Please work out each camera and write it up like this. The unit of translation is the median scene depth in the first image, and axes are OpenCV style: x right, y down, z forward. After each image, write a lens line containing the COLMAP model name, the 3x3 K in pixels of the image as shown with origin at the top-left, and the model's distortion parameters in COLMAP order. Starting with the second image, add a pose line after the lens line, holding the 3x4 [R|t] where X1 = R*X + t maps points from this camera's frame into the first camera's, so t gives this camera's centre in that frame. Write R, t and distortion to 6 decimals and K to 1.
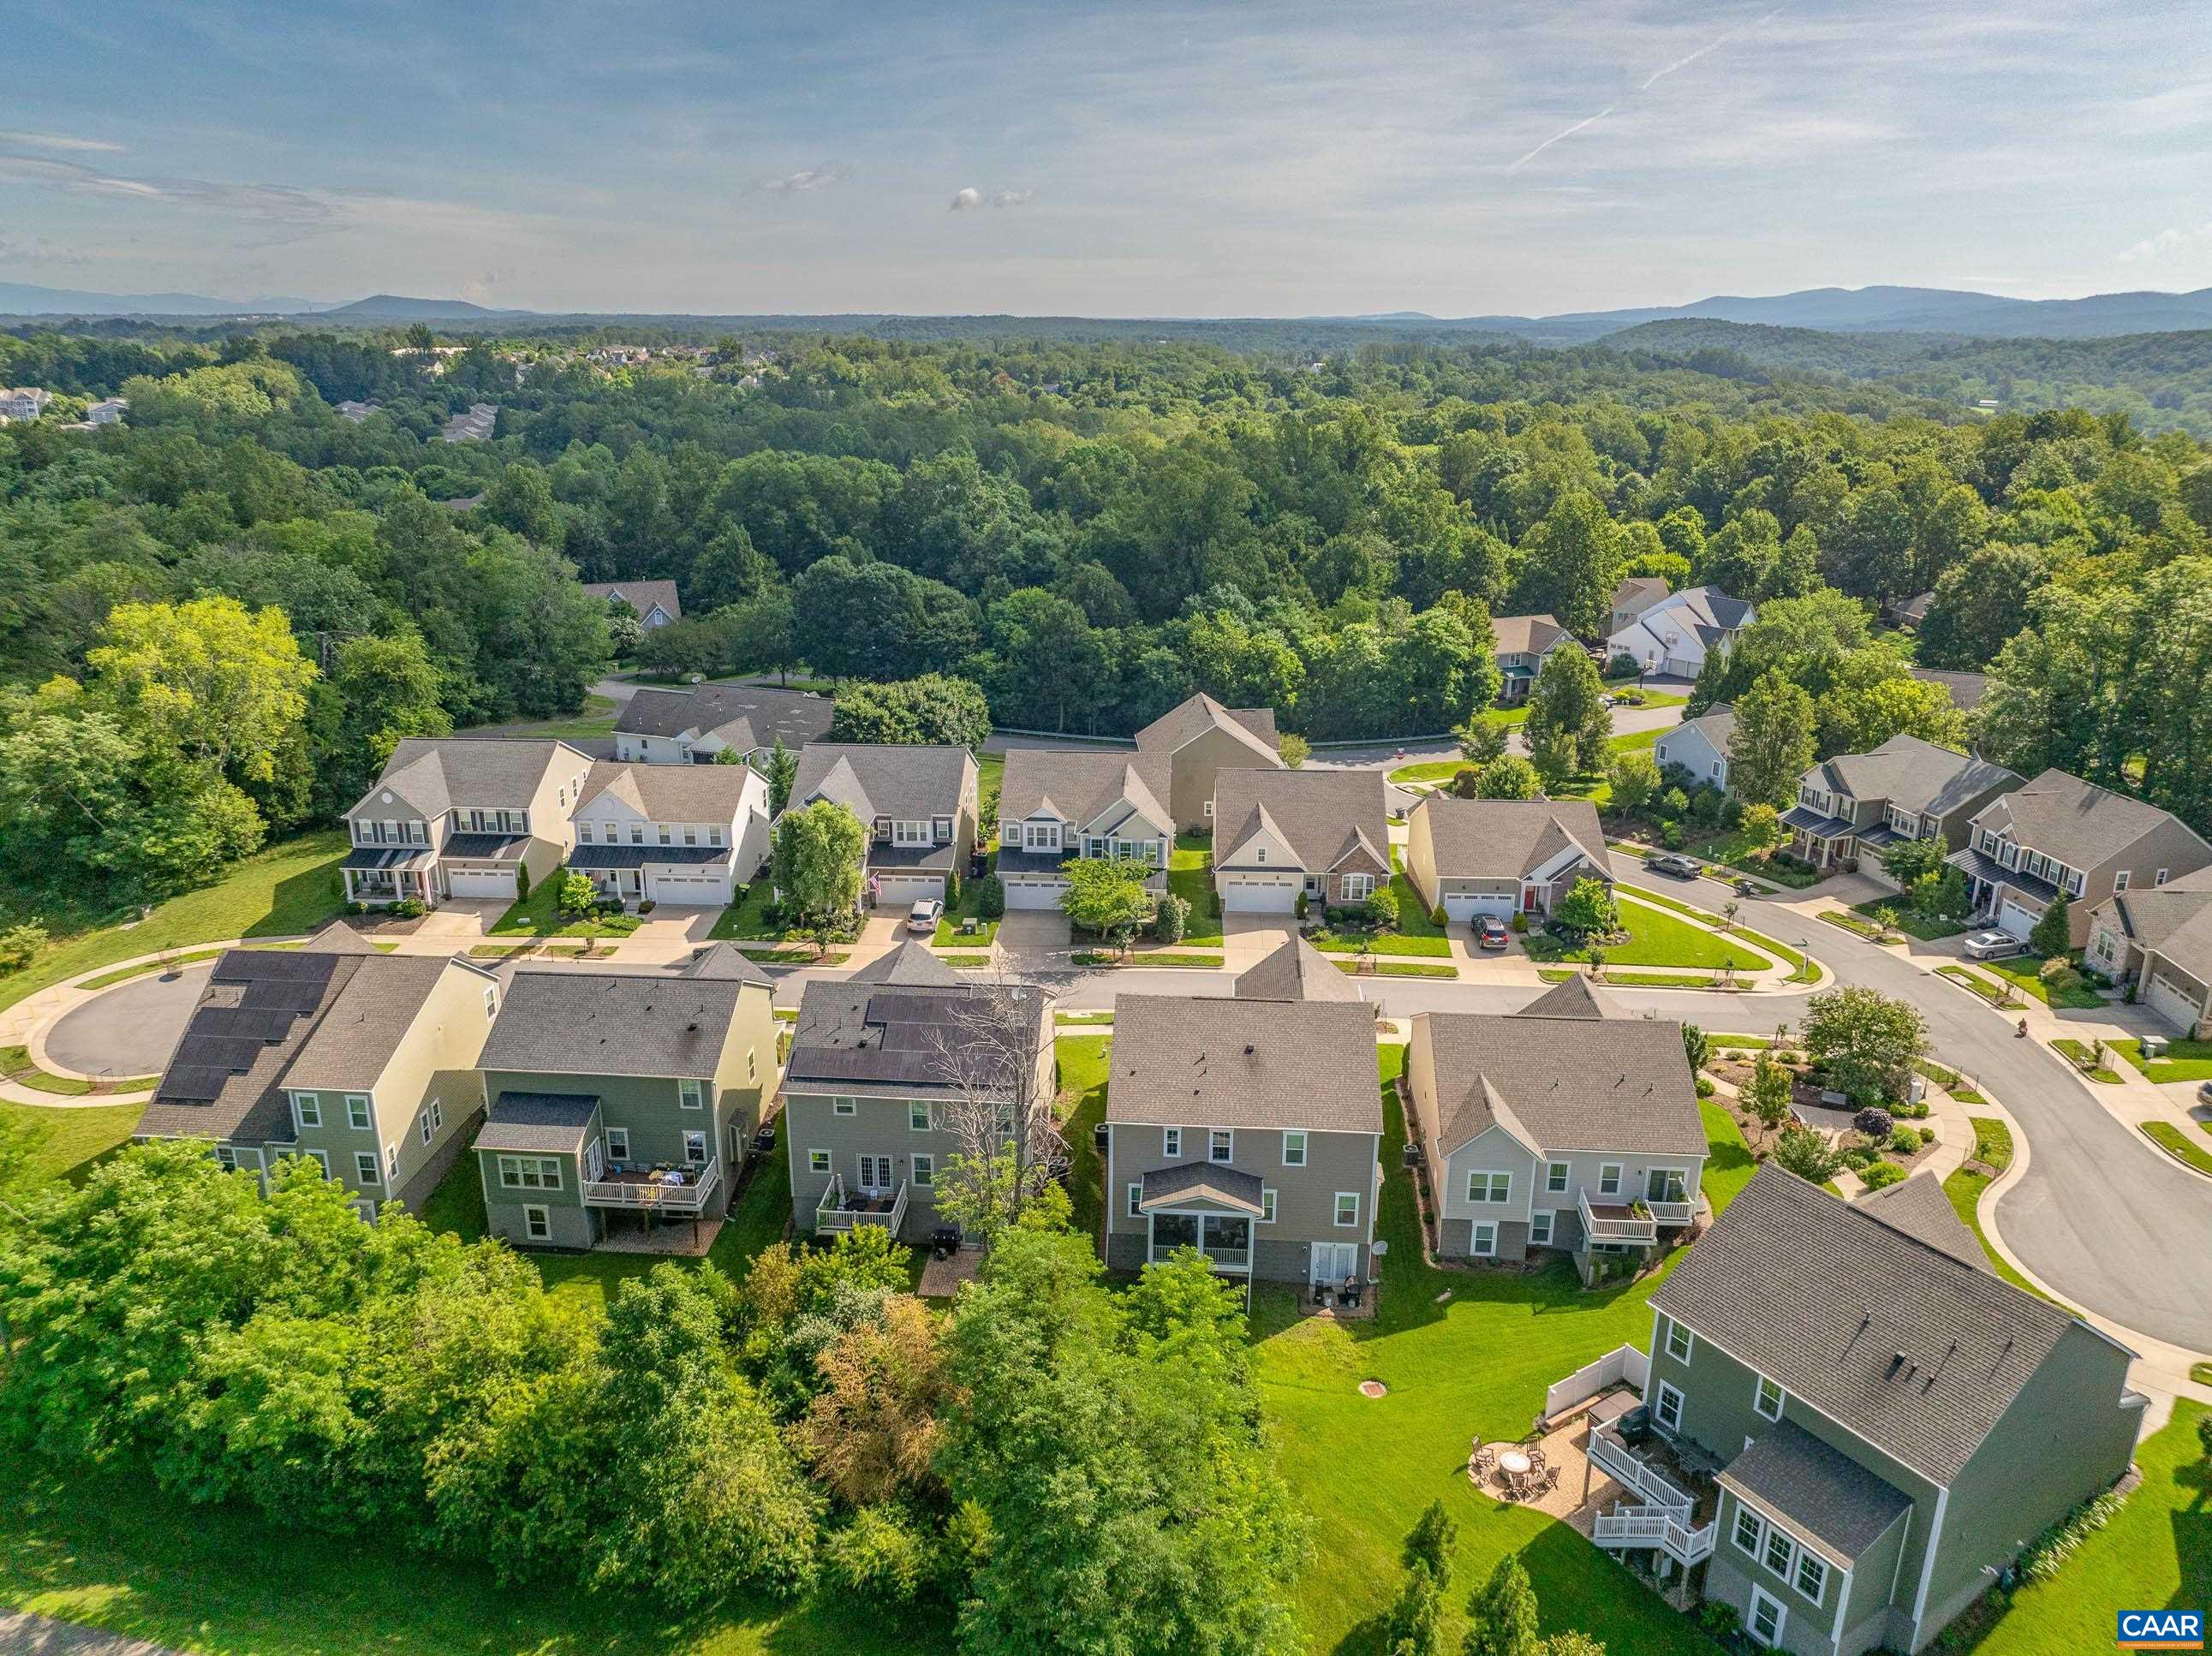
lens RADIAL K [[1570.8, 0, 1107.4], [0, 1570.8, 800.8], [0, 0, 1]] dist [-0.037926, -0.000762]
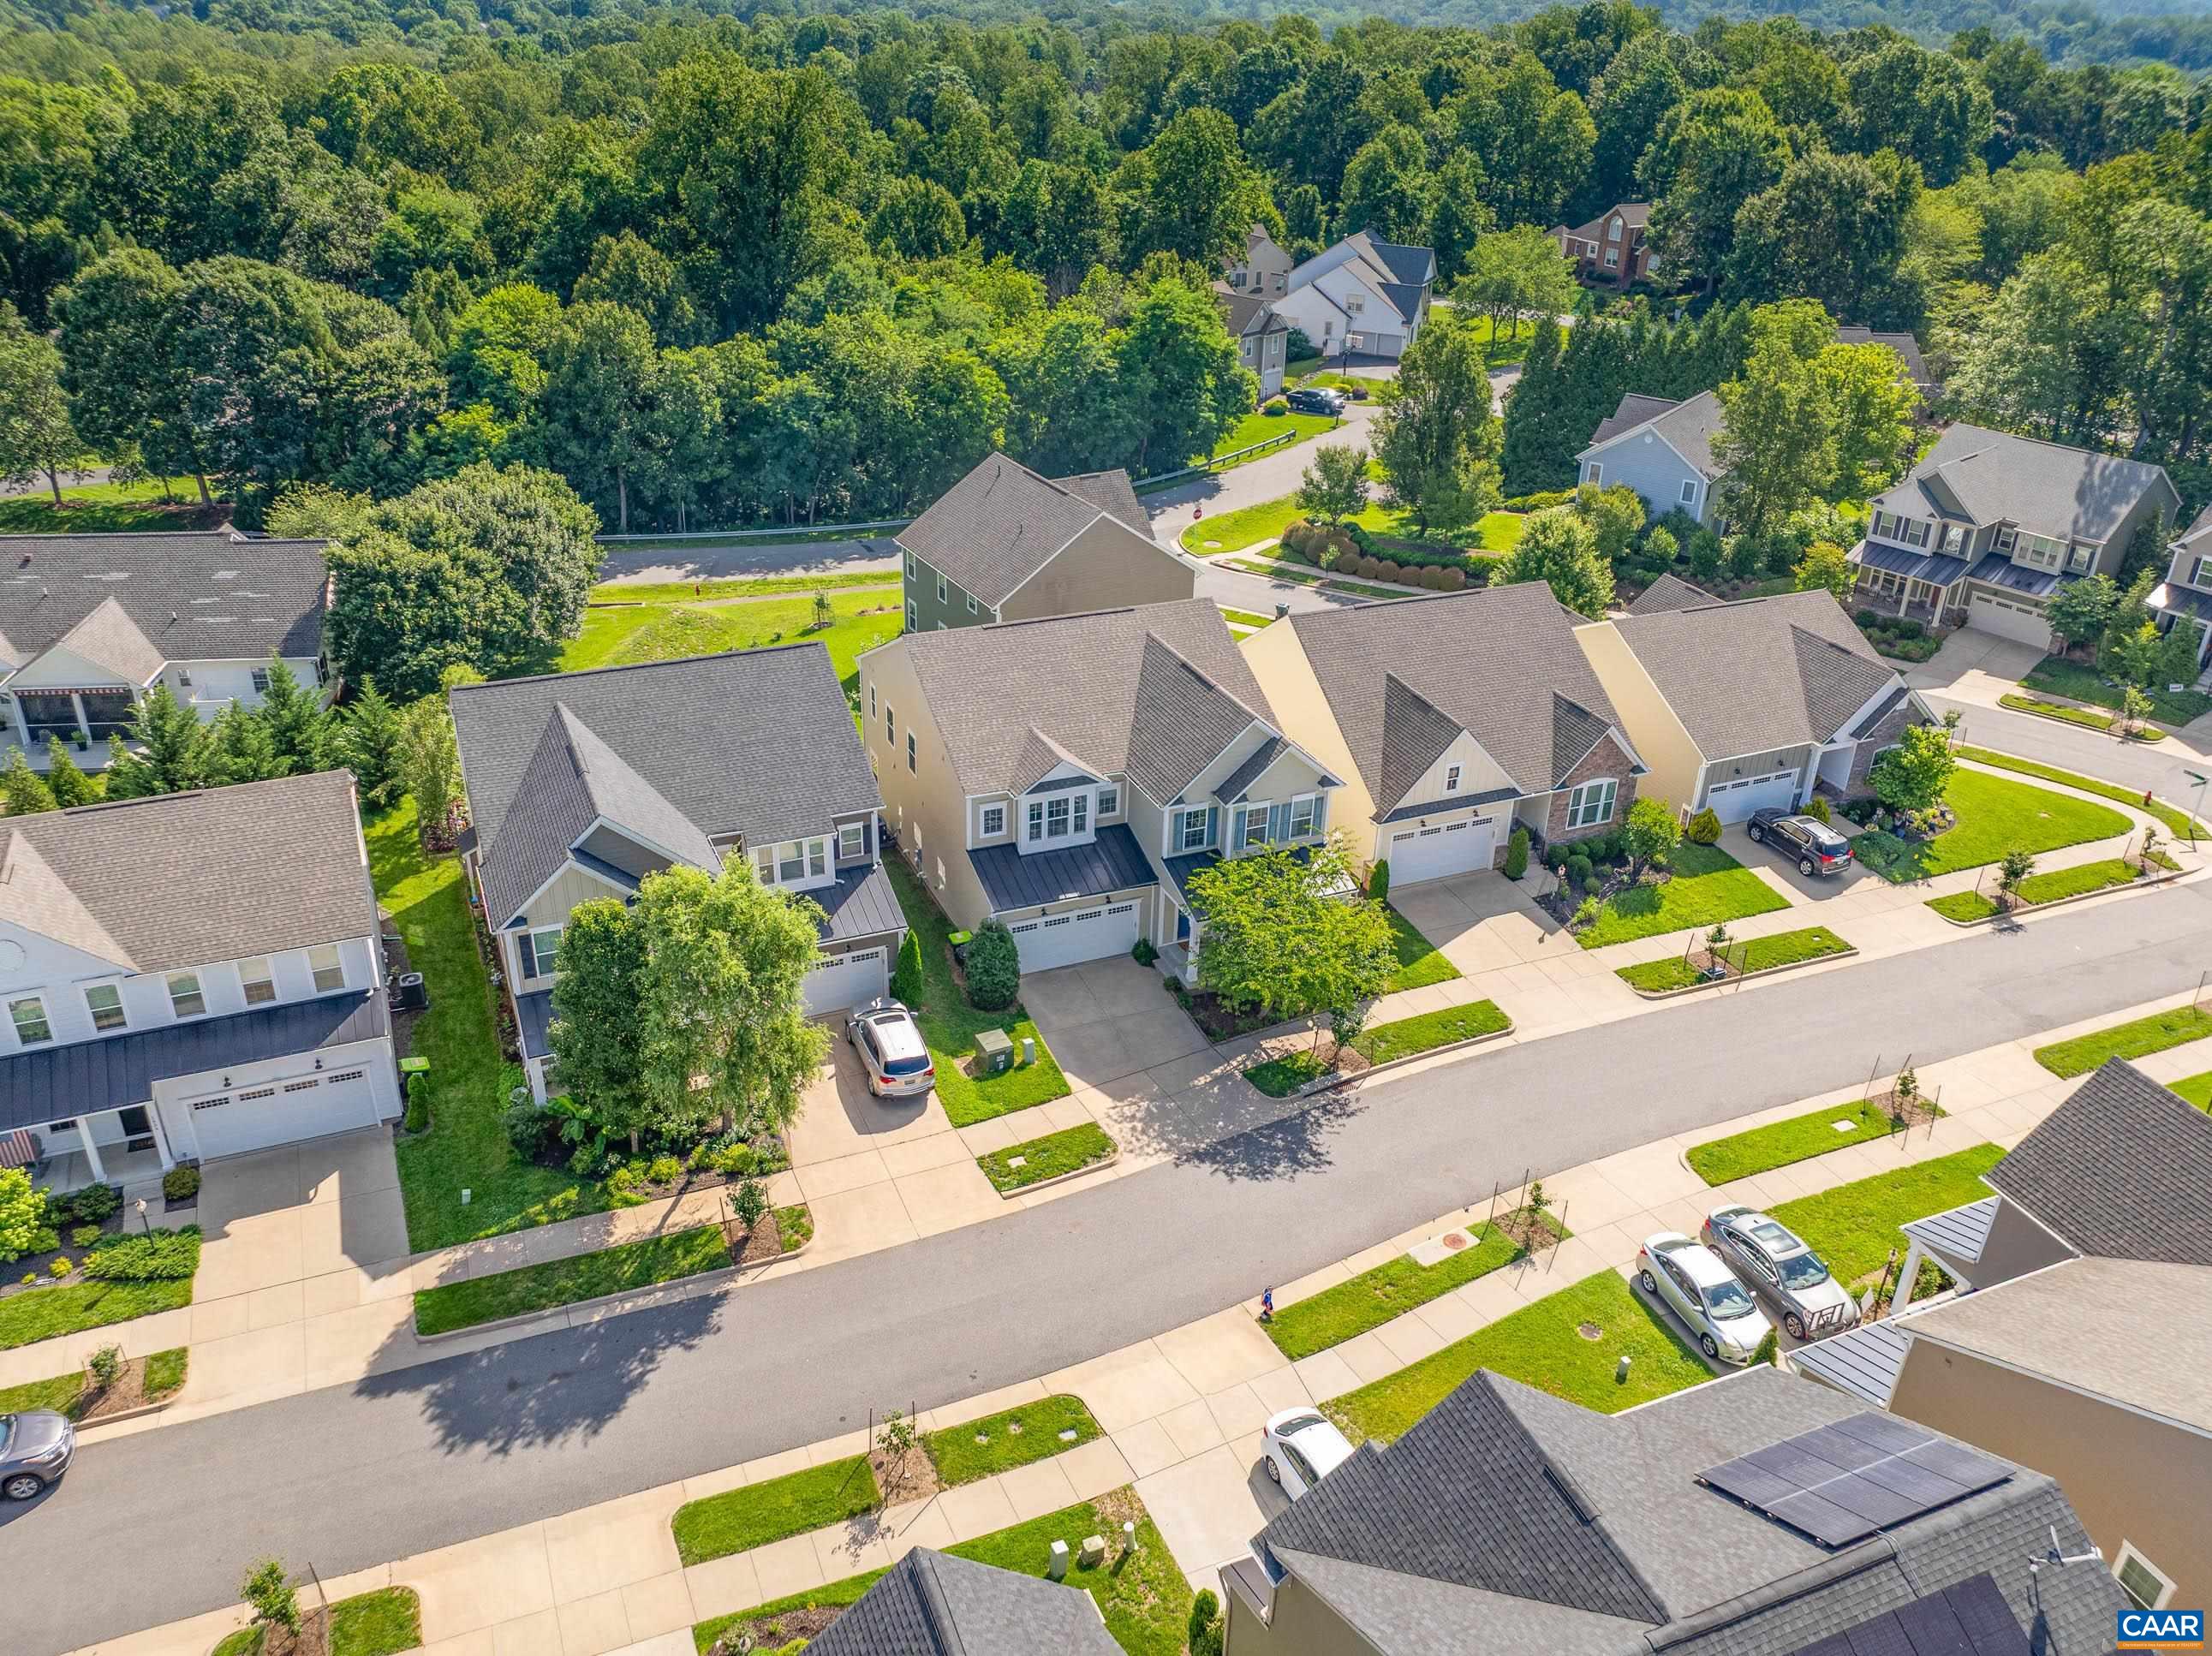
lens RADIAL K [[1705.9, 0, 1114.7], [0, 1705.9, 833.8], [0, 0, 1]] dist [-0.043249, 0.001314]
pose [[0.894570, -0.188360, 0.405297, -0.233794], [0.107568, 0.970934, 0.213815, -0.079824], [-0.433791, -0.147675, 0.888829, 0.525133]]
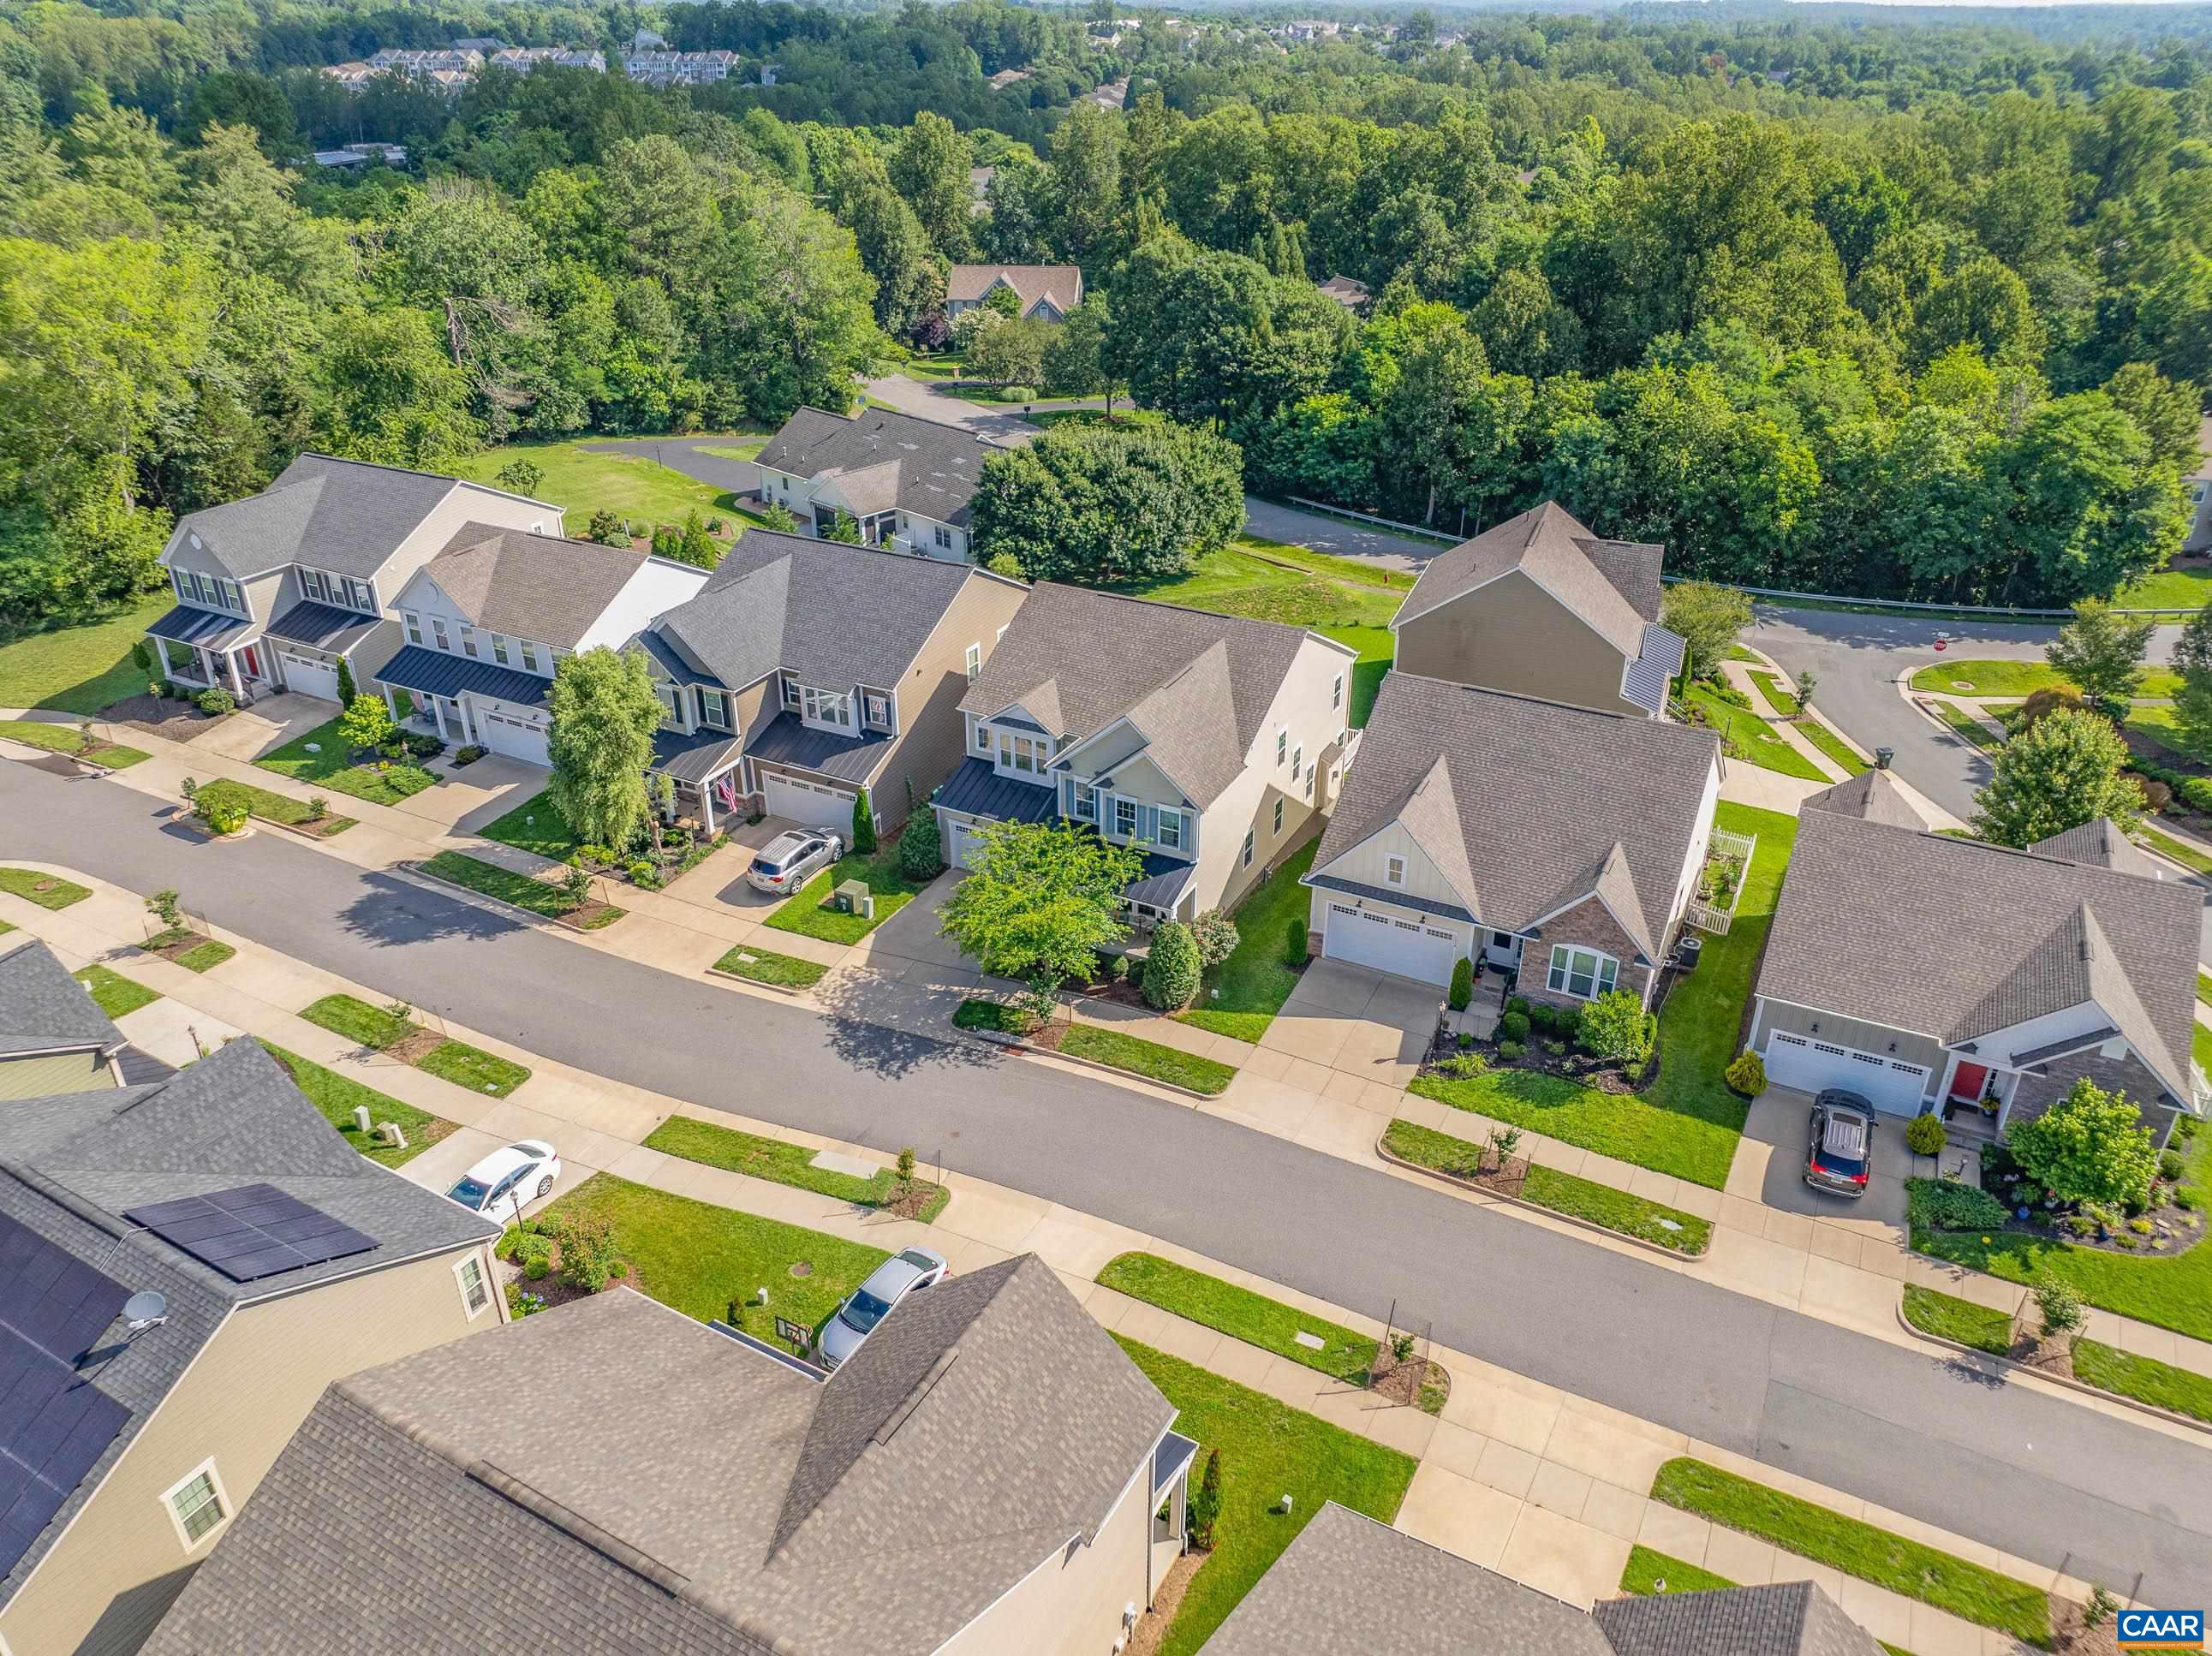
lens RADIAL K [[1570.8, 0, 1107.4], [0, 1570.8, 800.8], [0, 0, 1]] dist [-0.037926, -0.000762]
pose [[0.907319, 0.186977, -0.376580, 0.194508], [-0.117718, 0.972823, 0.199394, -0.074116], [0.403628, -0.136584, 0.904671, 0.501364]]
